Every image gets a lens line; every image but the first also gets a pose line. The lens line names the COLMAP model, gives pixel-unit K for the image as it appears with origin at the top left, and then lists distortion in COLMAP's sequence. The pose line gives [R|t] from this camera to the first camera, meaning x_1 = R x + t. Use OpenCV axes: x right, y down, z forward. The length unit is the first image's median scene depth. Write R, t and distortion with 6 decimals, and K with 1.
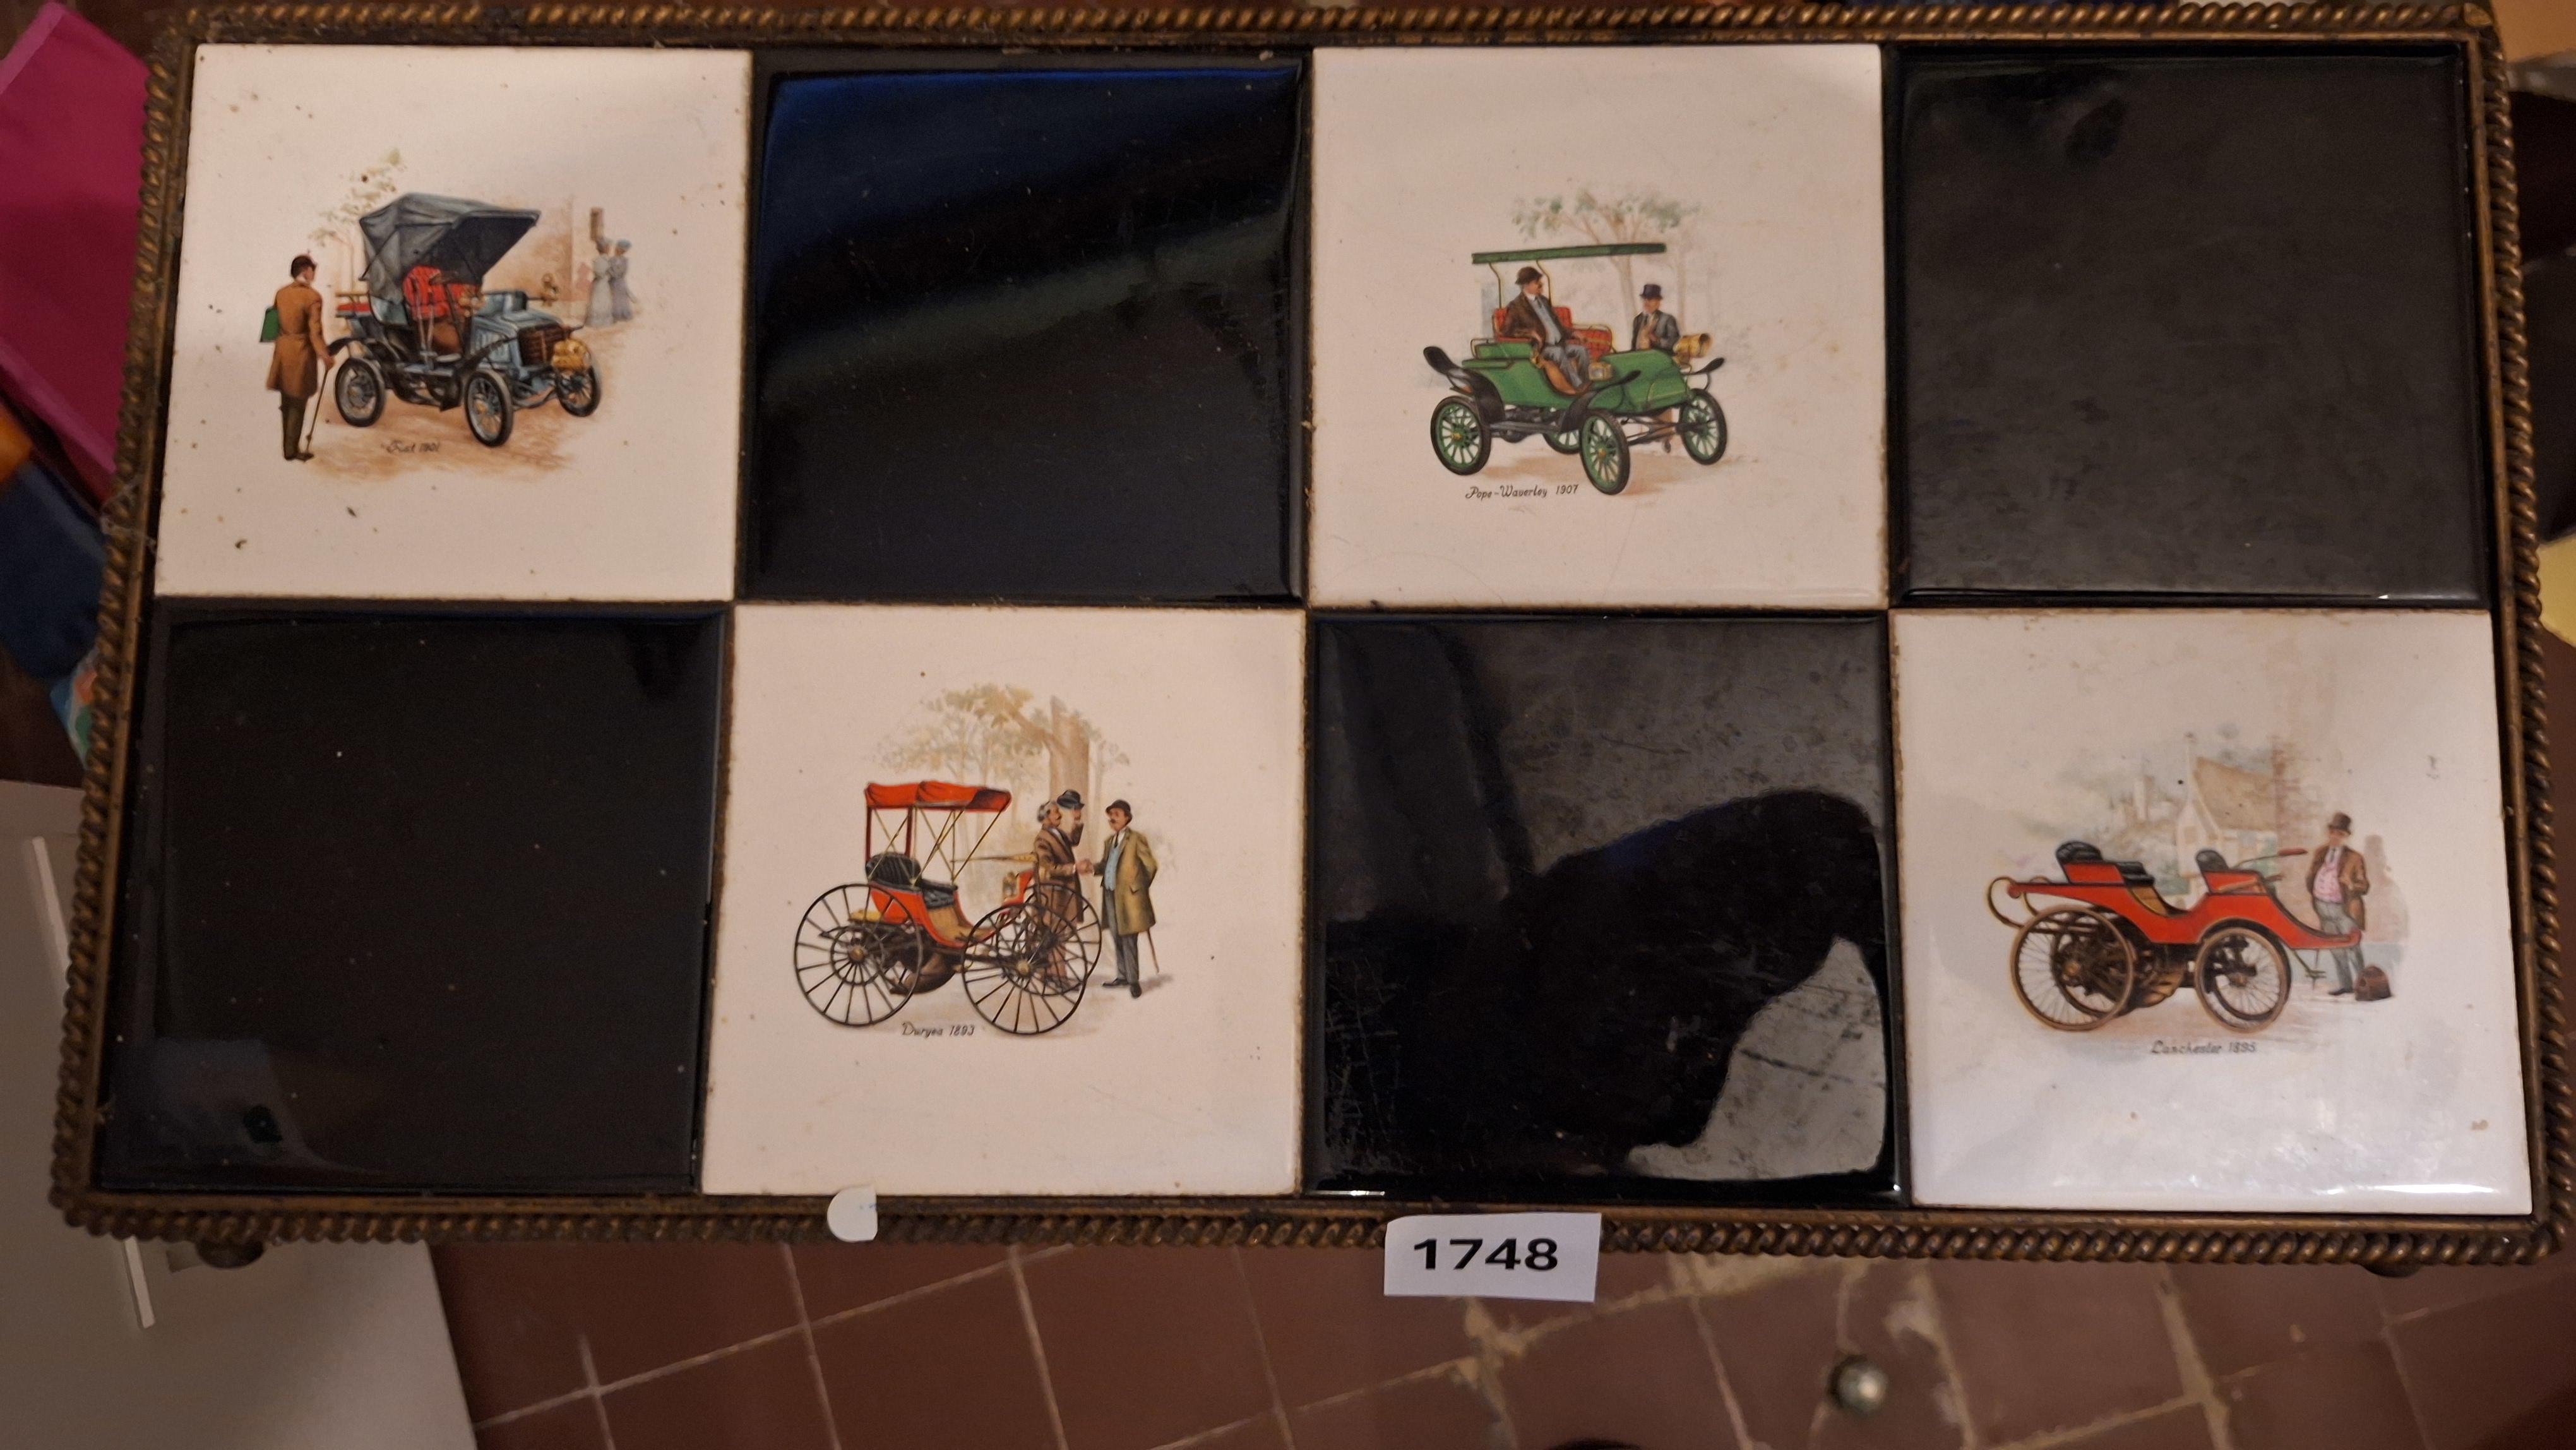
lens RADIAL K [[1800.4, 0, 1286.7], [0, 1800.4, 740.7], [0, 0, 1]] dist [0.043823, -0.079923]
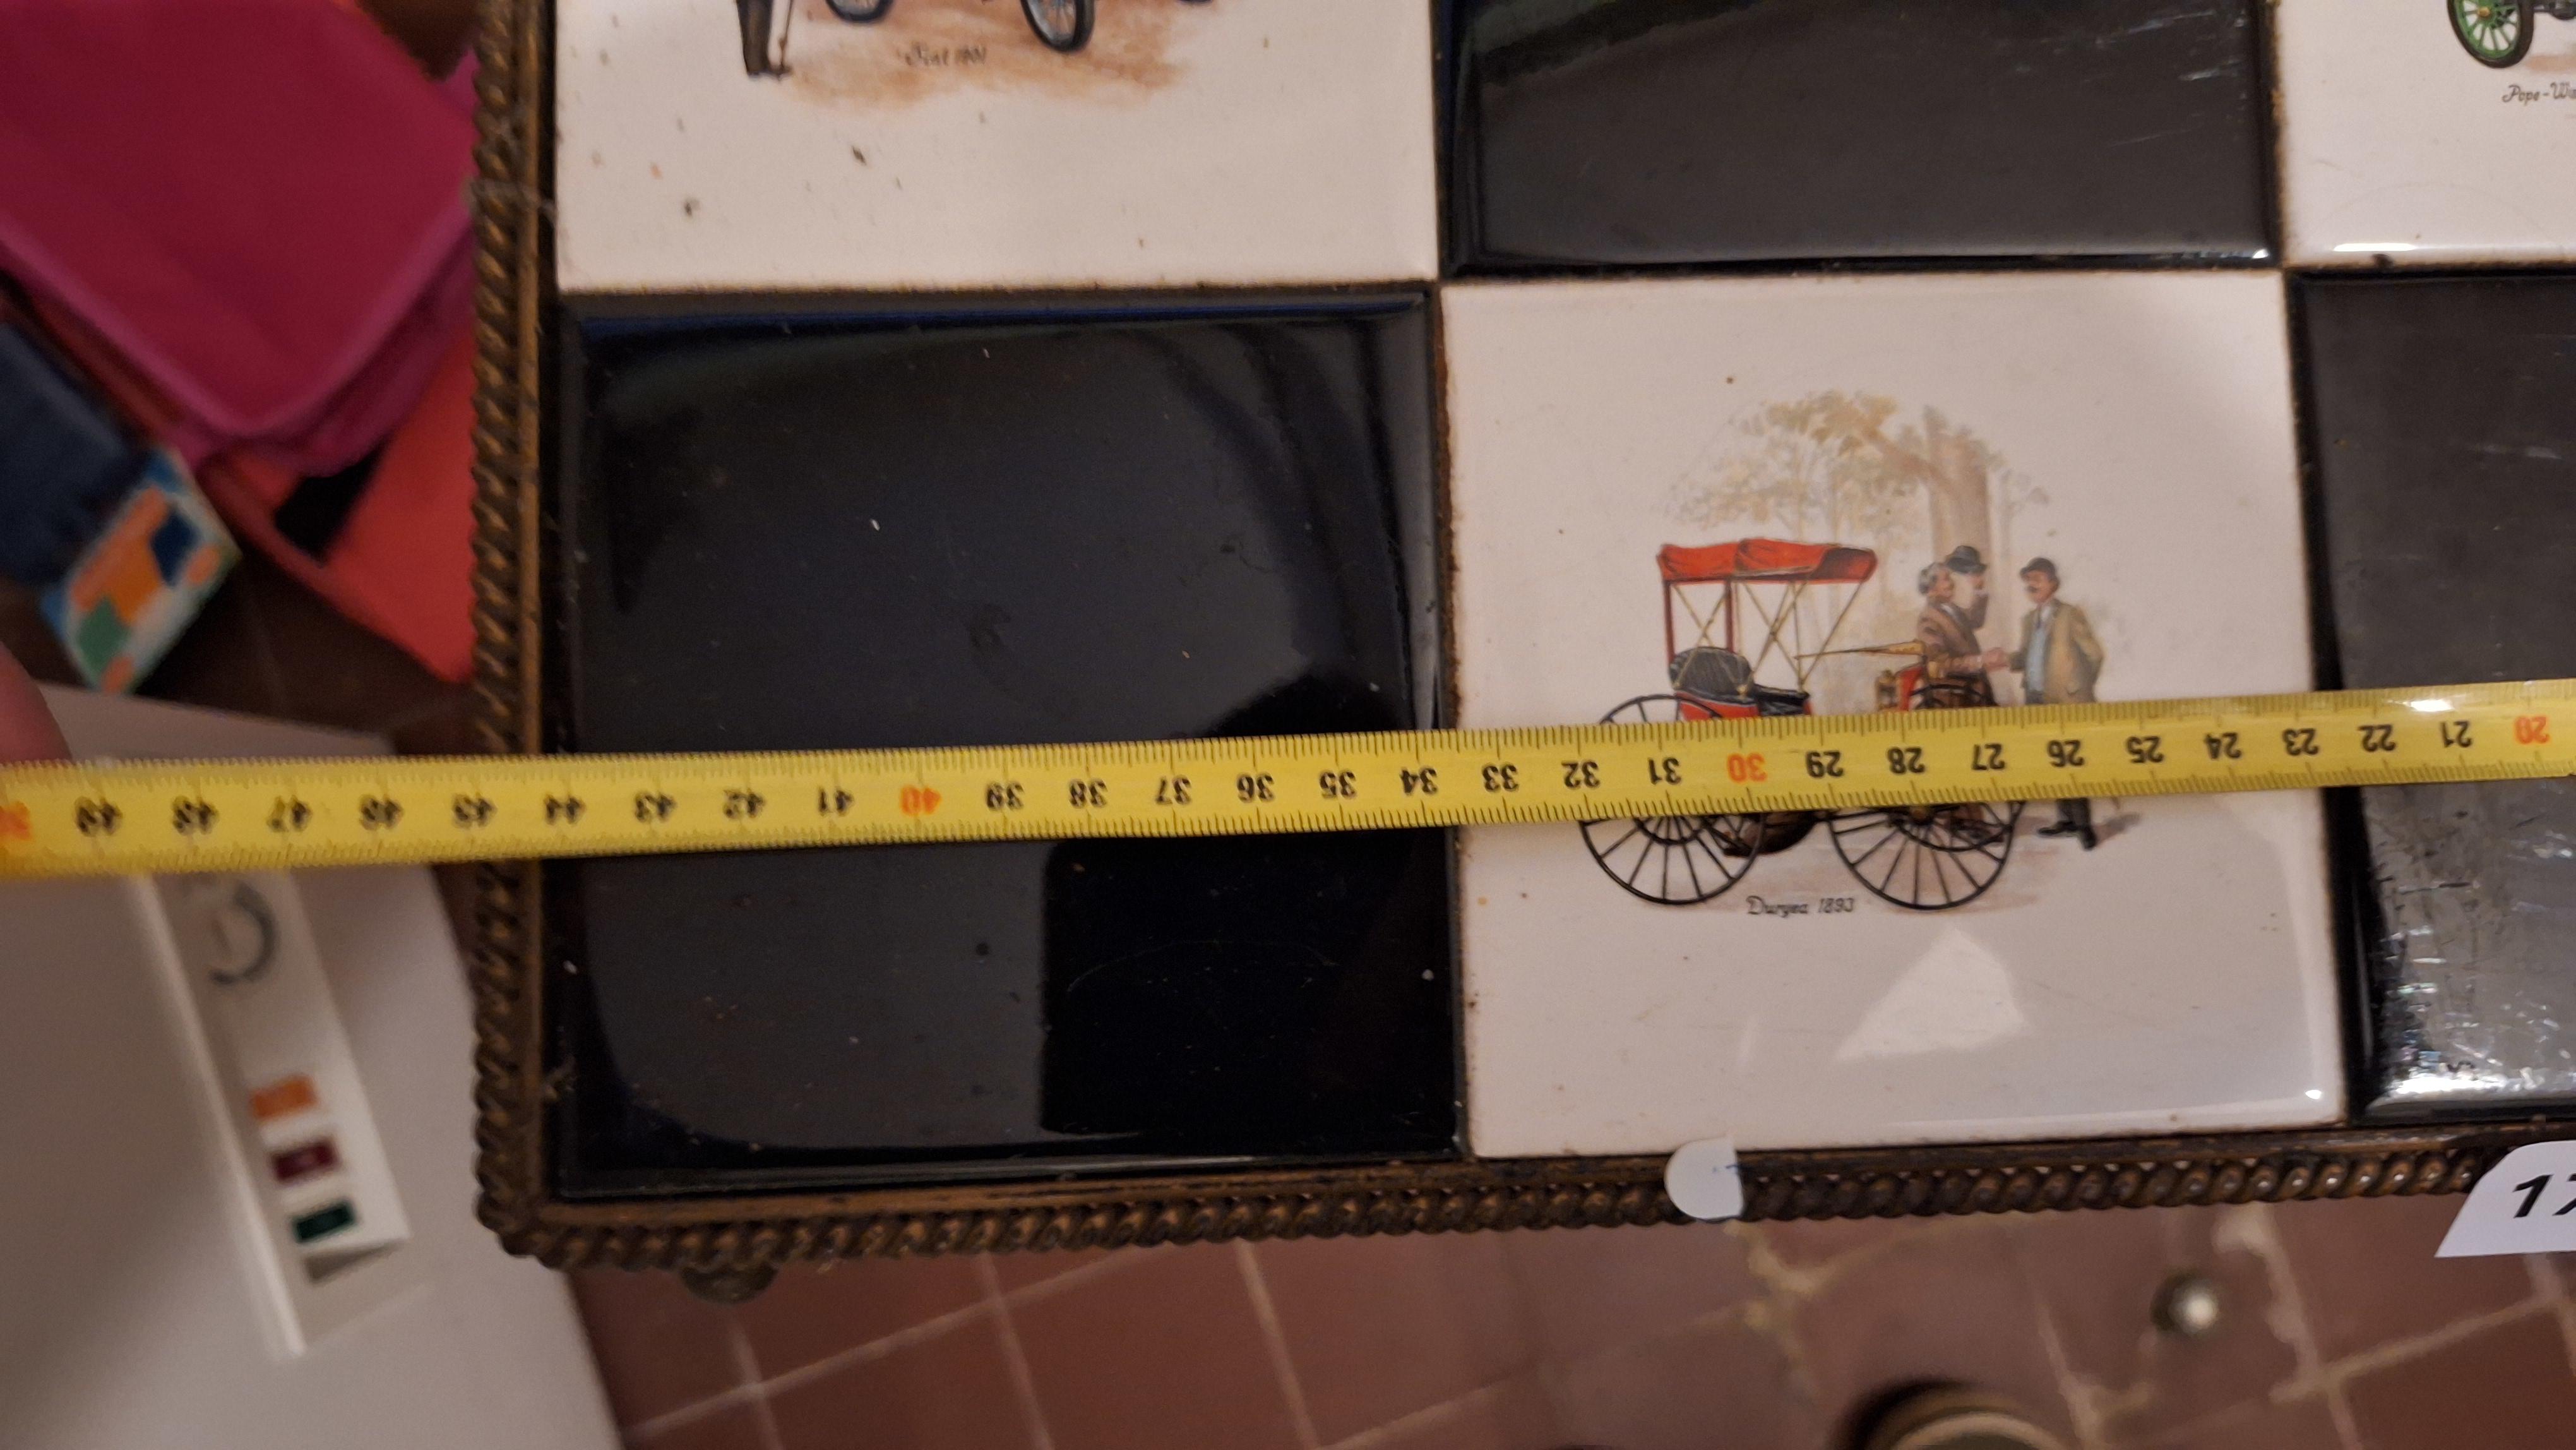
lens RADIAL K [[1800.4, 0, 1285.5], [0, 1800.4, 785.0], [0, 0, 1]] dist [0.043823, -0.079923]
pose [[0.998457, -0.037726, 0.040746, -0.401842], [0.035336, 0.997699, 0.057861, 0.068376], [-0.042835, -0.056332, 0.997493, 0.332958]]
